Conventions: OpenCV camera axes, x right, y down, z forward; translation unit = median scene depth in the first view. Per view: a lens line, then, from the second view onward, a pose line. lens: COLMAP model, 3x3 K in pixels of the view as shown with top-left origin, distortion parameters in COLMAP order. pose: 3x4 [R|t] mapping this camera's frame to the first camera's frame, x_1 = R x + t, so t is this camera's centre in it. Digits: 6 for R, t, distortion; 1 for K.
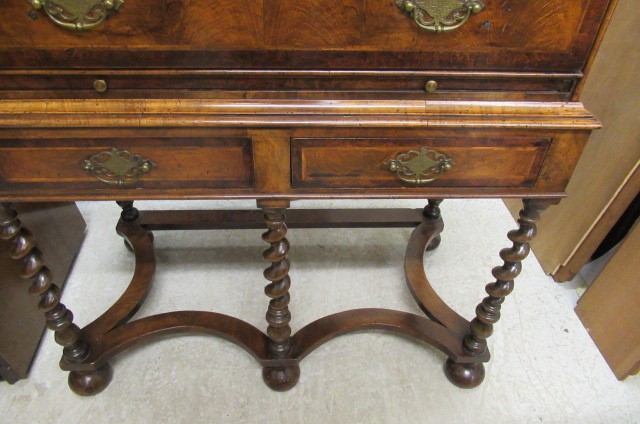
lens RADIAL K [[472.2, 0, 318.8], [0, 472.2, 211.4], [0, 0, 1]] dist [-0.004476, -0.000138]
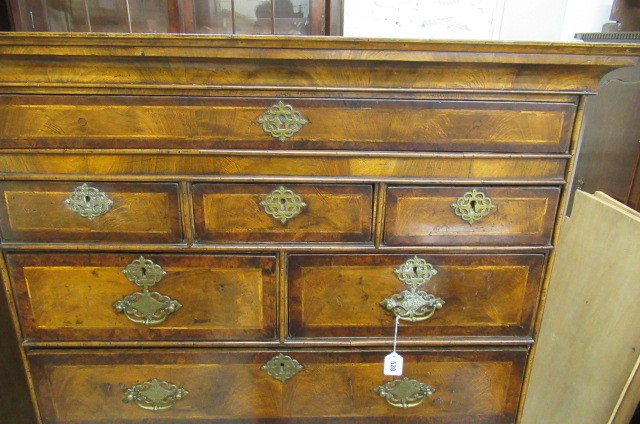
lens RADIAL K [[472.2, 0, 319.3], [0, 472.2, 213.0], [0, 0, 1]] dist [-0.004476, -0.000138]
pose [[0.999848, -0.008854, -0.014997, 0.017132], [0.003062, 0.937072, -0.349122, -0.338281], [0.017144, 0.349023, 0.936957, -0.425303]]
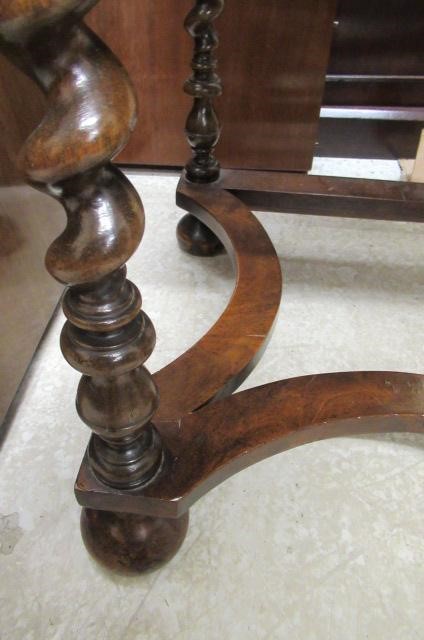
lens RADIAL K [[470.3, 0, 212.5], [0, 470.3, 321.6], [0, 0, 1]] dist [-0.004735, 0.002030]
pose [[0.989129, 0.103620, -0.104343, -0.593724], [-0.099846, 0.994167, 0.040771, 0.258782], [0.107959, -0.029909, 0.993705, 0.948676]]
